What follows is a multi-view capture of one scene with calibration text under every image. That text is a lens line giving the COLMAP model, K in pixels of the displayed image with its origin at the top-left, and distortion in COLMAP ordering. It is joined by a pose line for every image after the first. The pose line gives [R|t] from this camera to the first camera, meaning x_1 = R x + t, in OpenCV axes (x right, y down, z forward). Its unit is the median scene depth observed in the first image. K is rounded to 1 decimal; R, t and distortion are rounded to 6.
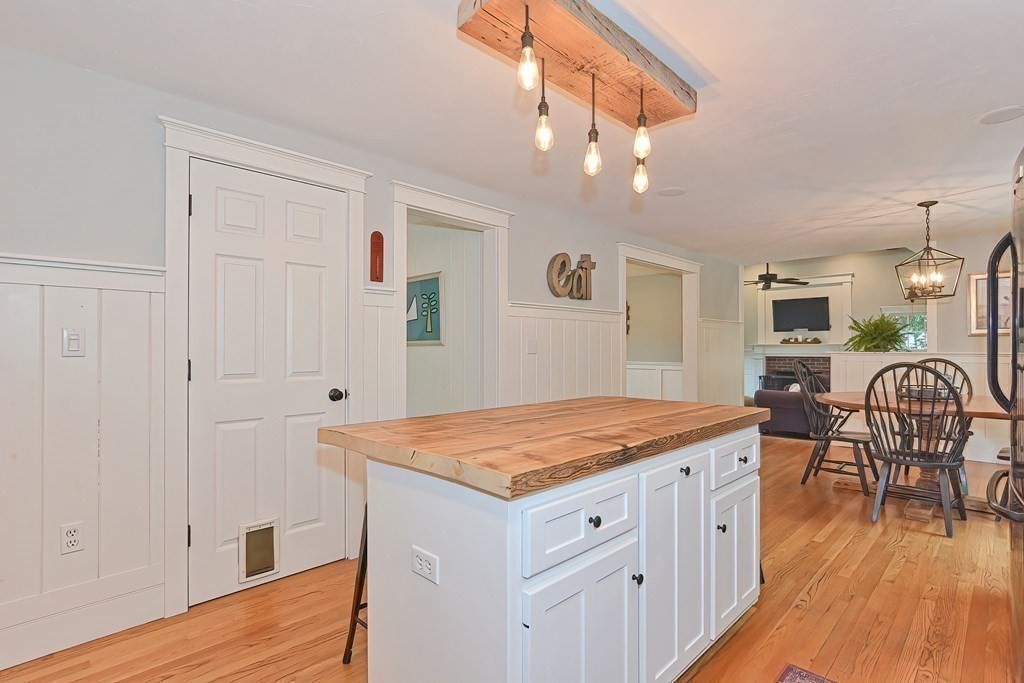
lens RADIAL K [[507.2, 0, 507.5], [0, 507.2, 344.1], [0, 0, 1]] dist [0.000416, 0.000471]
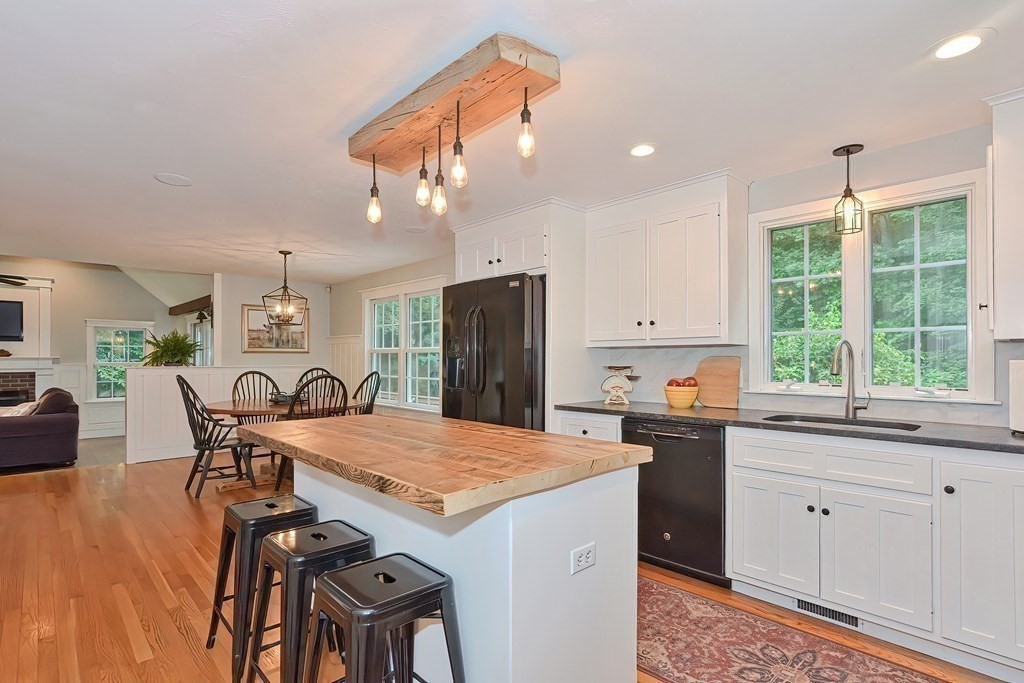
lens RADIAL K [[505.9, 0, 510.6], [0, 505.9, 350.1], [0, 0, 1]] dist [-0.005470, -0.000089]
pose [[0.030319, 0.017856, 0.999381, -0.184067], [-0.007263, 0.999818, -0.017643, -0.003032], [-0.999514, -0.006723, 0.030443, 0.155903]]
